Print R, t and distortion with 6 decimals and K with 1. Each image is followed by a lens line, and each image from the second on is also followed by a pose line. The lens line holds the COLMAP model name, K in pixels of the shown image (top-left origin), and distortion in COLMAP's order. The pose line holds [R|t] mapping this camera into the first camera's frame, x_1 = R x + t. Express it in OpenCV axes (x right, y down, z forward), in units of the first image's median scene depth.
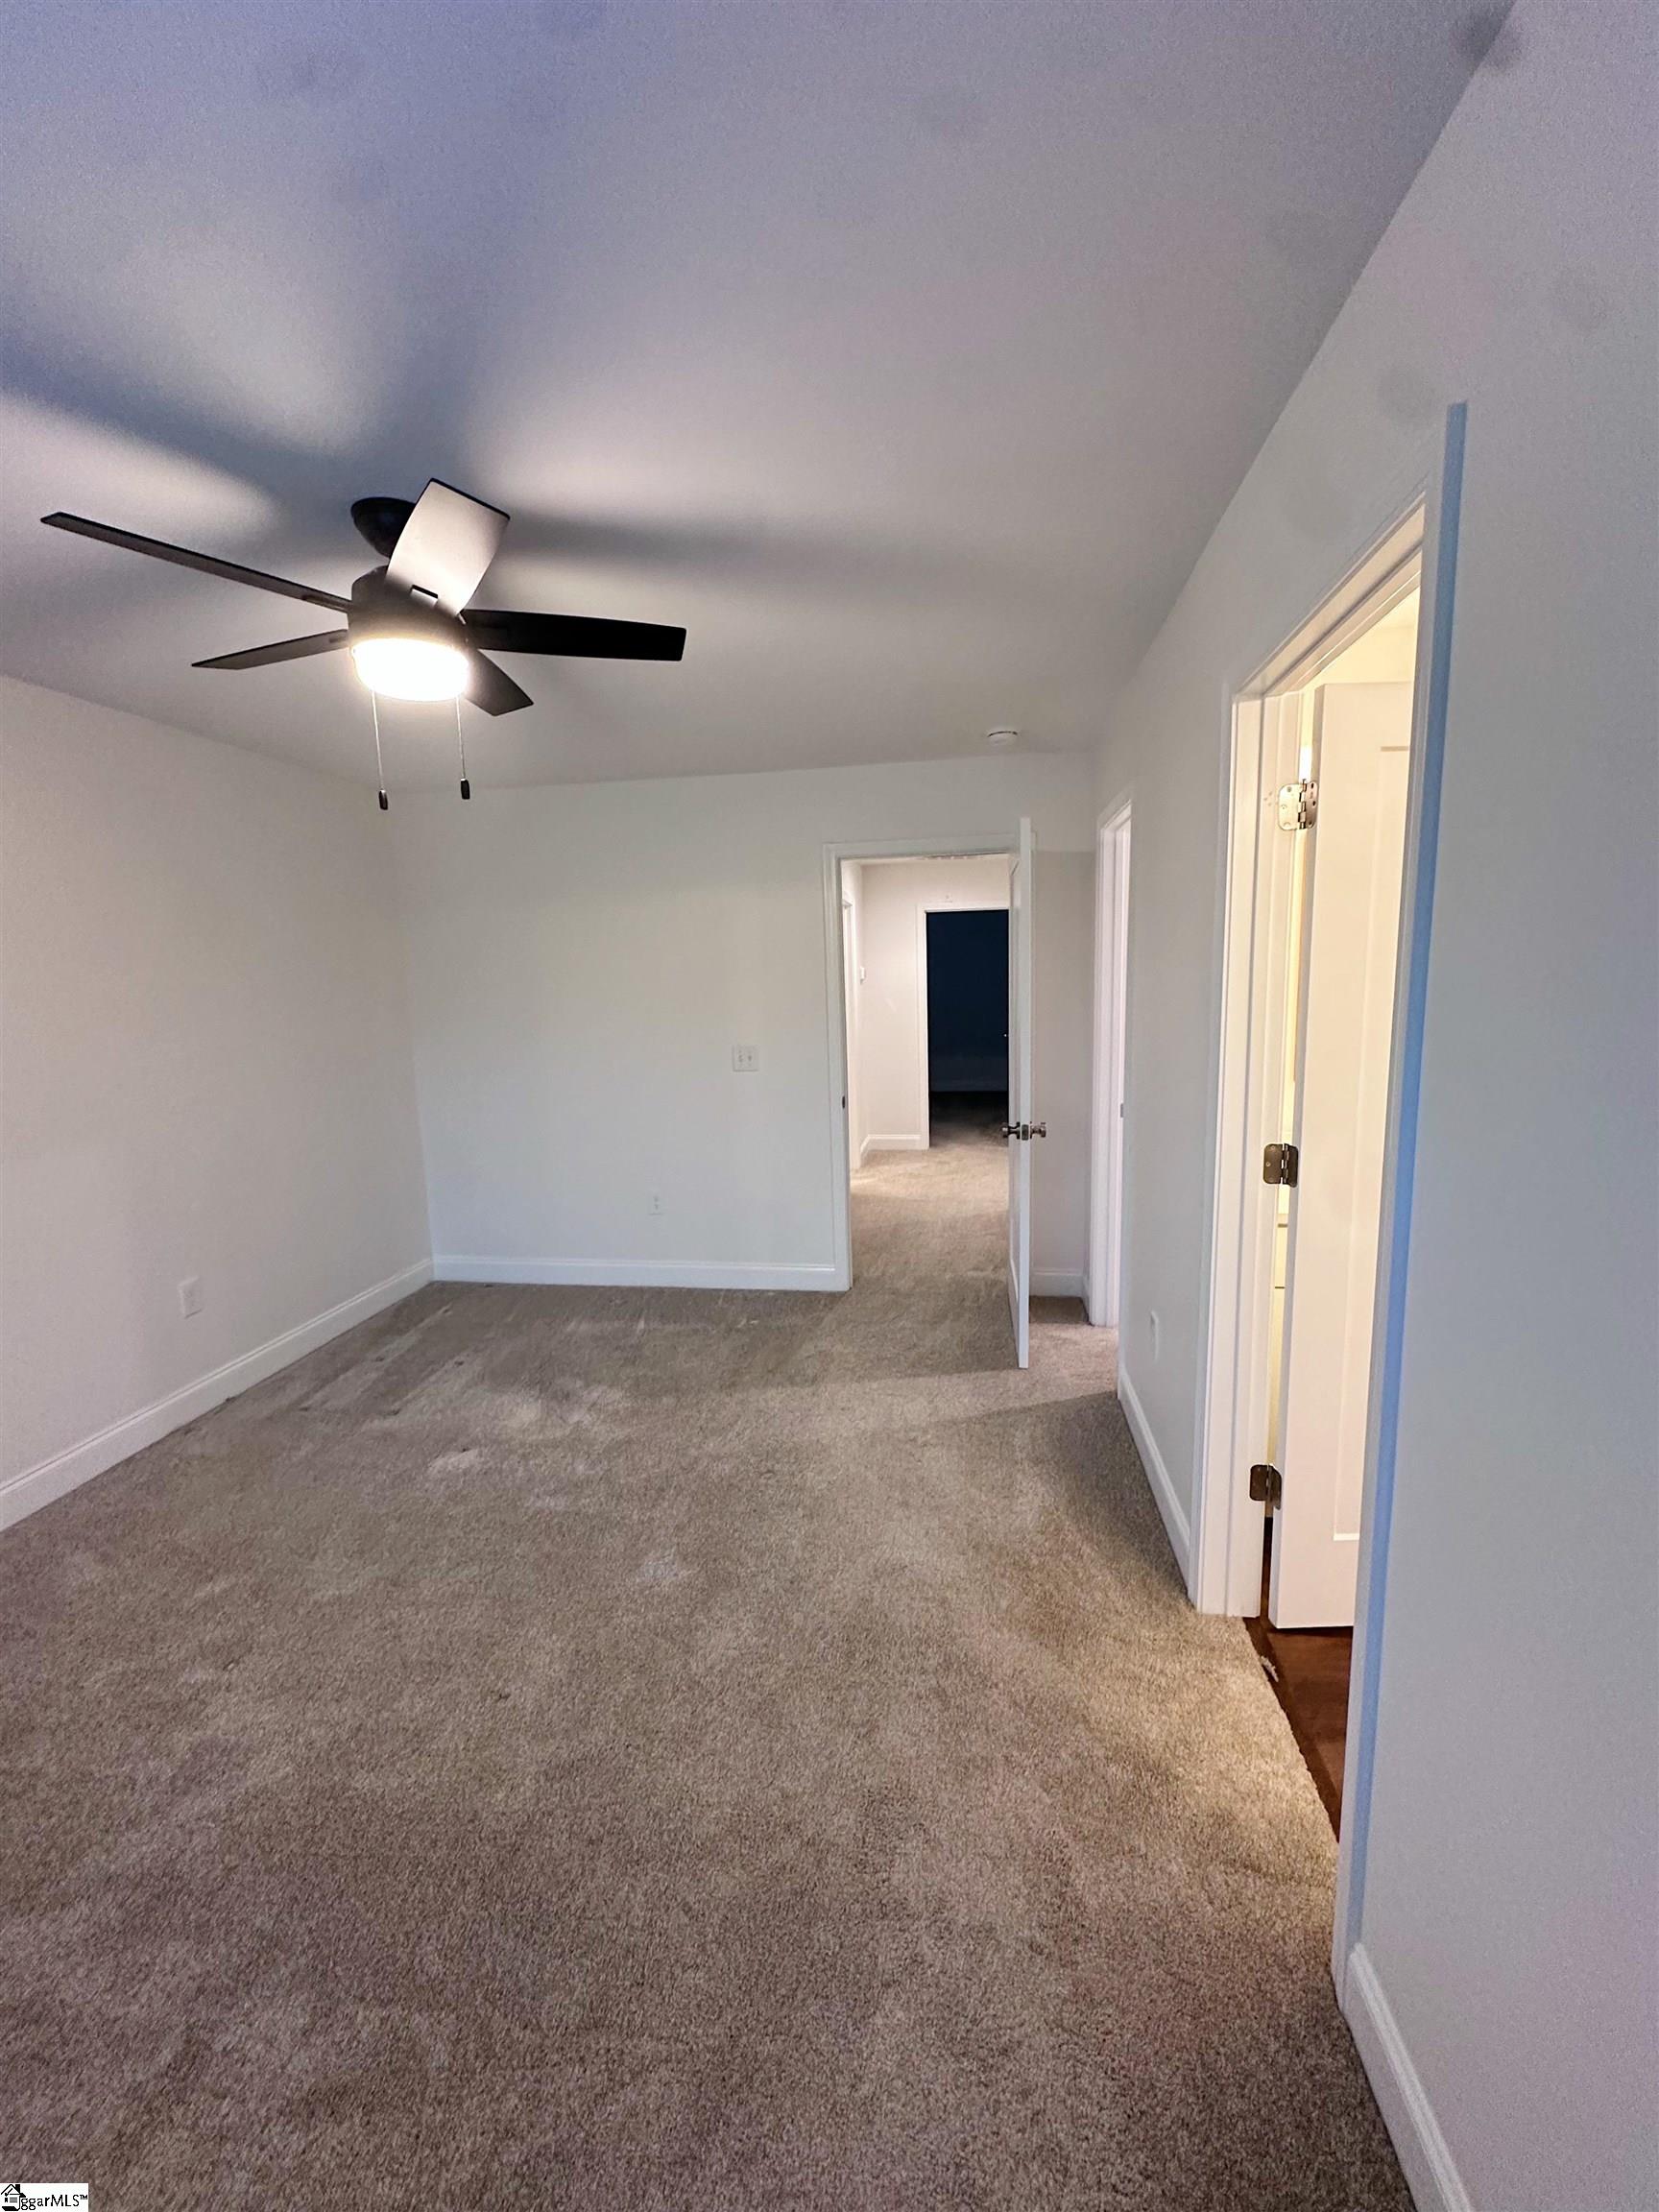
lens RADIAL K [[877.1, 0, 823.3], [0, 877.1, 1106.0], [0, 0, 1]] dist [-0.001671, 0.000608]
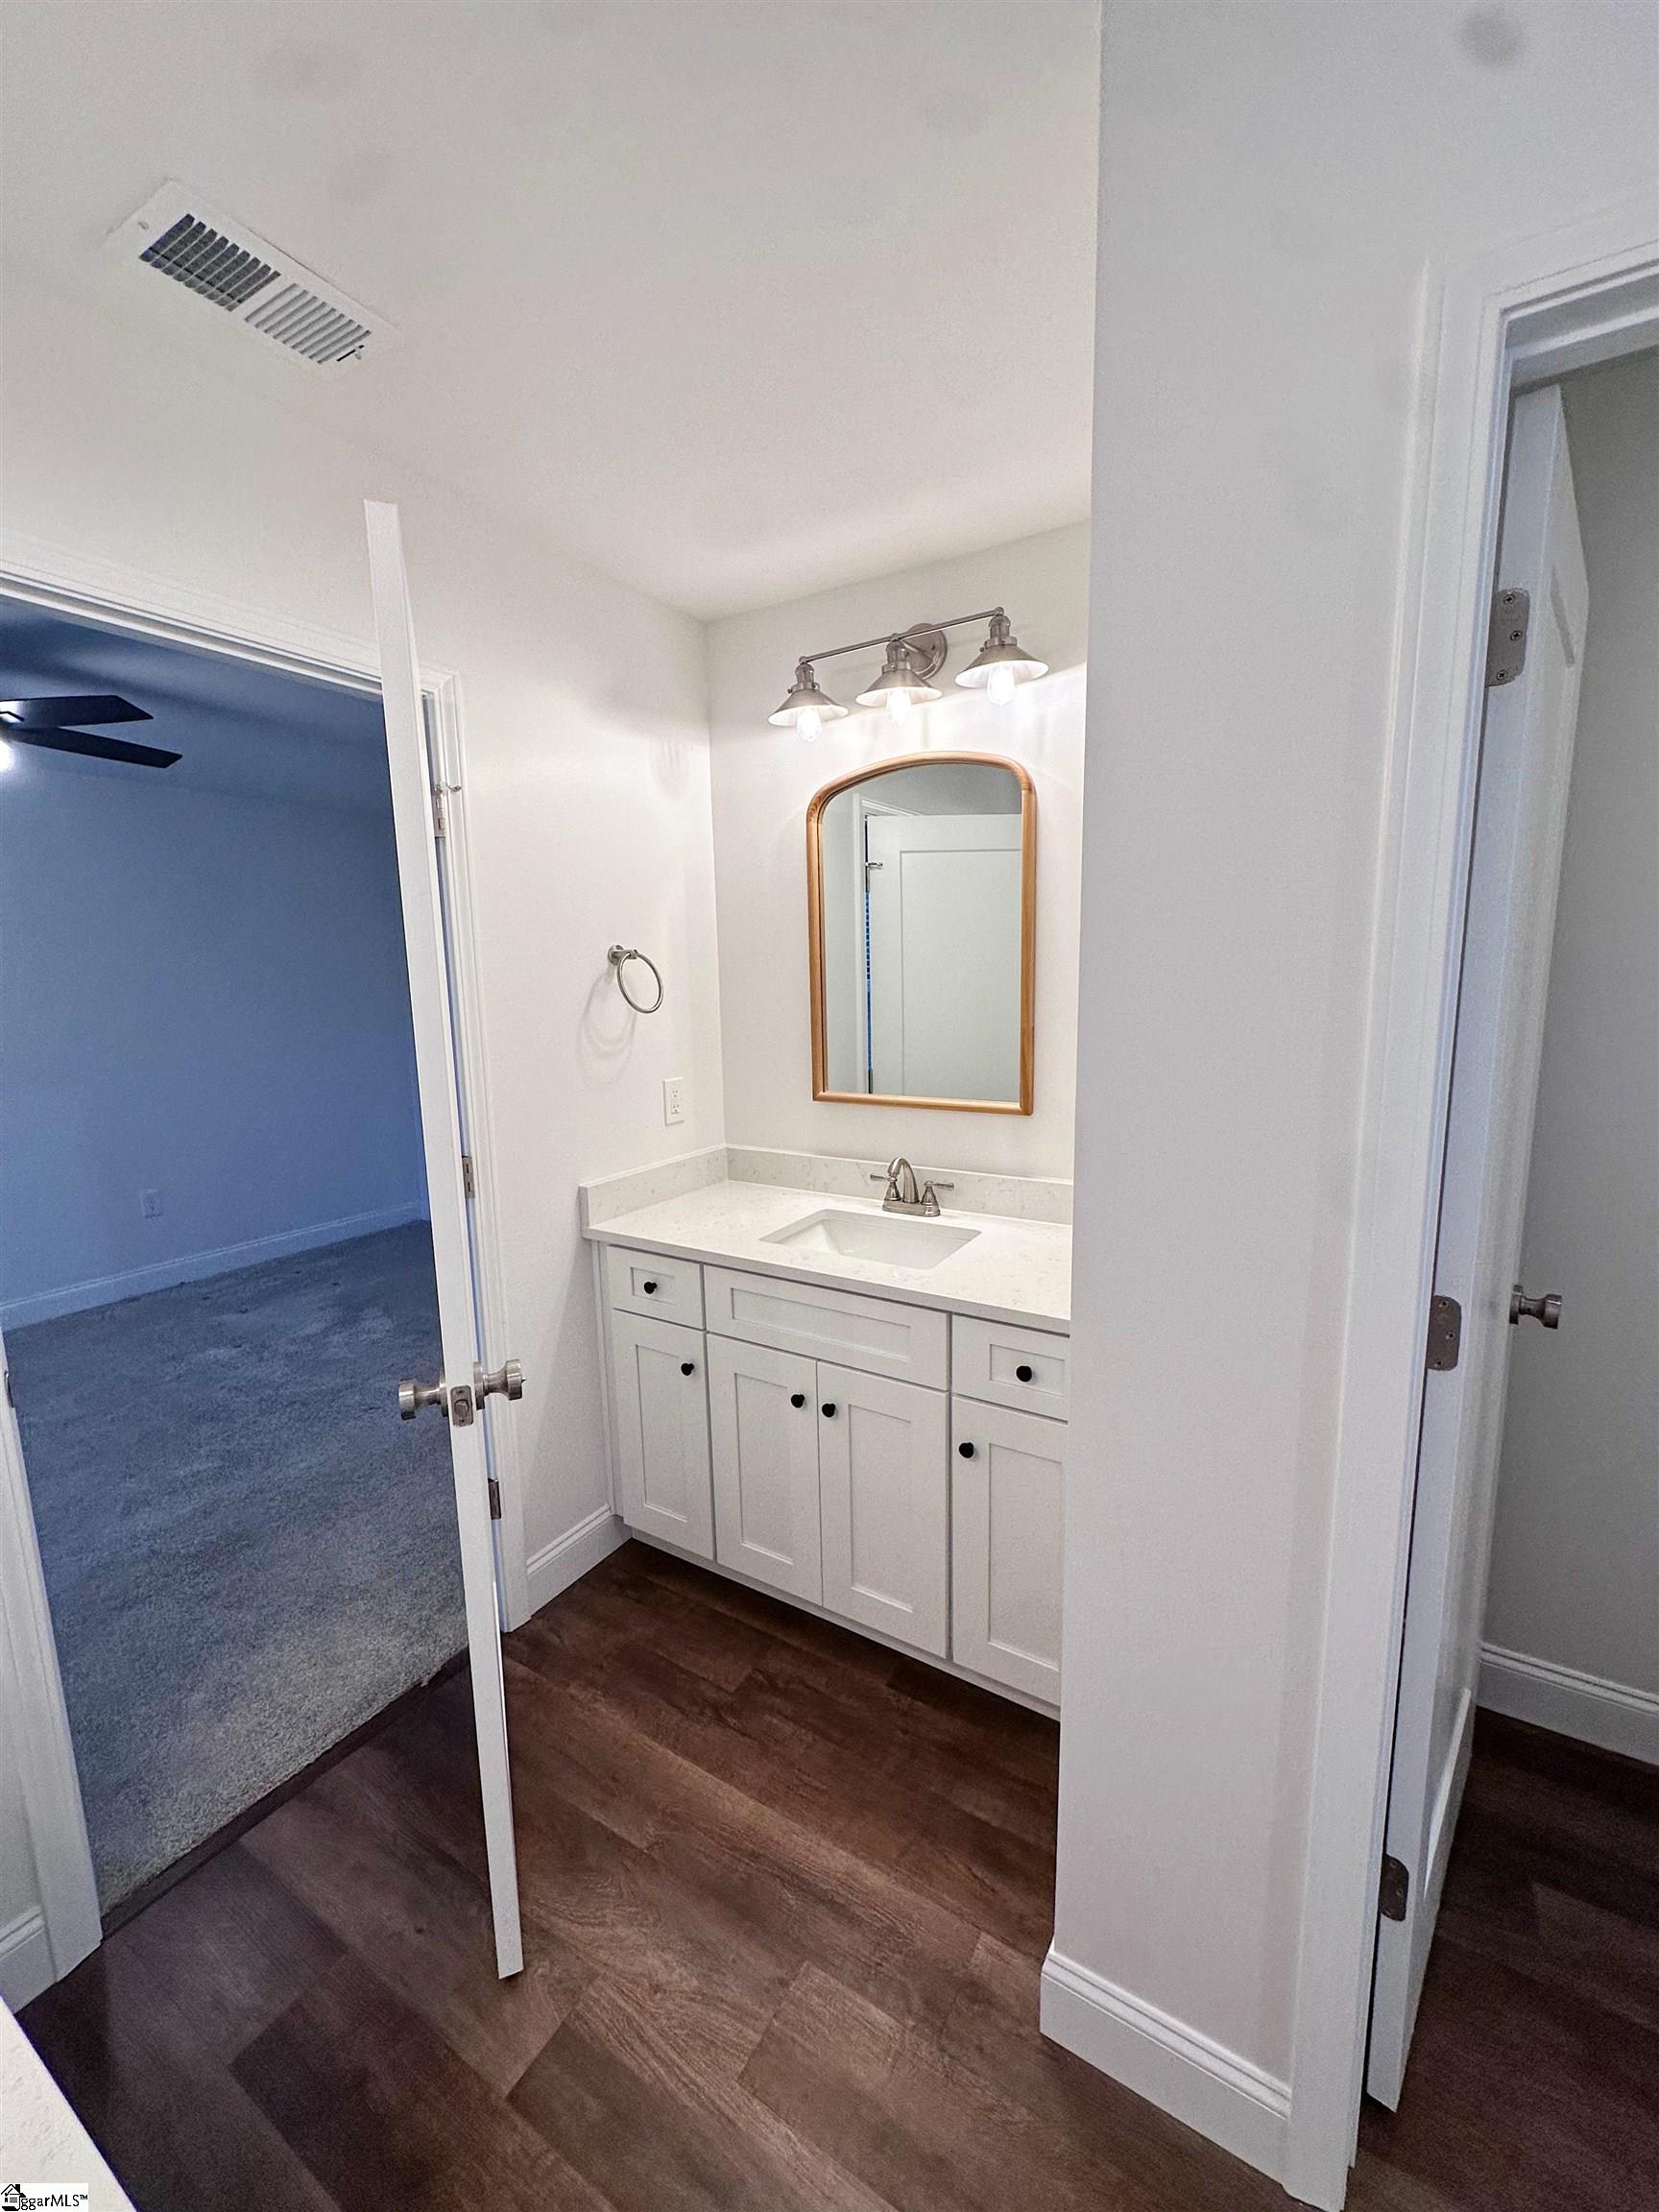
lens RADIAL K [[877.1, 0, 829.5], [0, 877.1, 1104.6], [0, 0, 1]] dist [-0.001671, 0.000608]
pose [[0.927481, 0.074161, -0.366440, 0.762394], [-0.069277, 0.997246, 0.026482, -0.042745], [0.367395, 0.000824, 0.930065, 0.131782]]
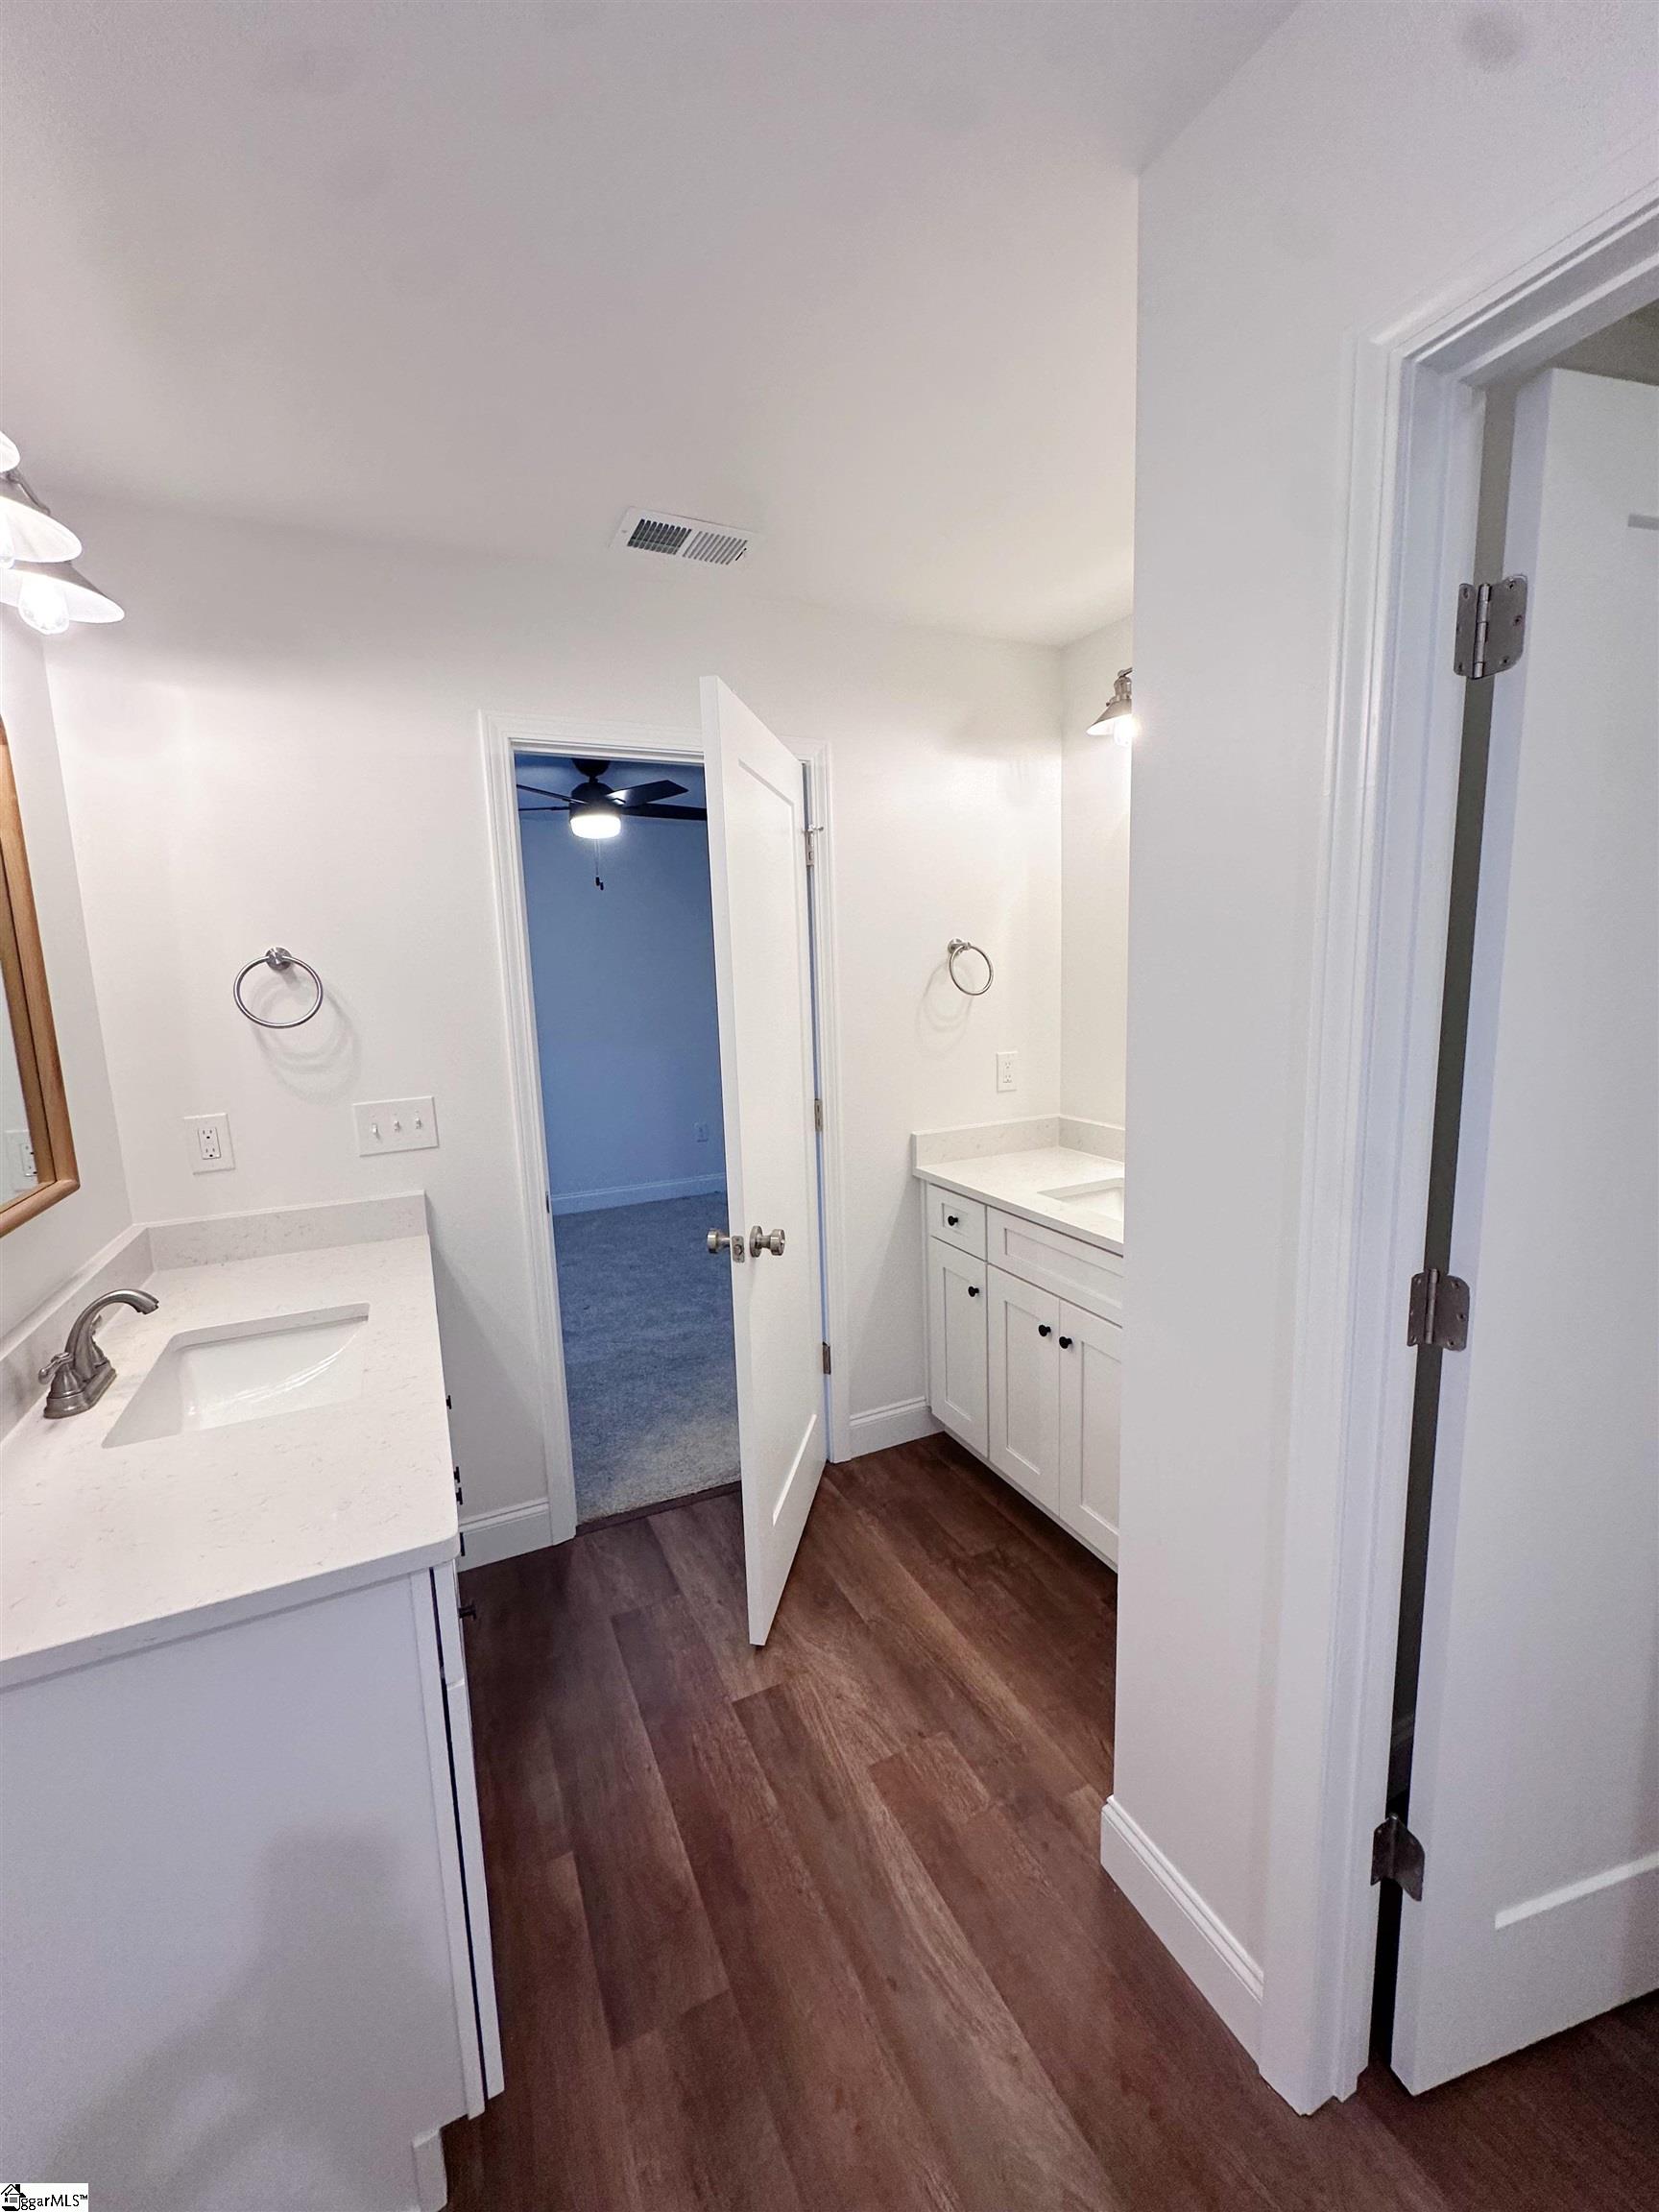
lens RADIAL K [[877.1, 0, 832.2], [0, 877.1, 1102.5], [0, 0, 1]] dist [-0.001671, 0.000608]
pose [[0.575073, 0.138287, -0.806330, 0.979087], [-0.107416, 0.989841, 0.093150, -0.049089], [0.811019, 0.033045, 0.584085, 0.134261]]
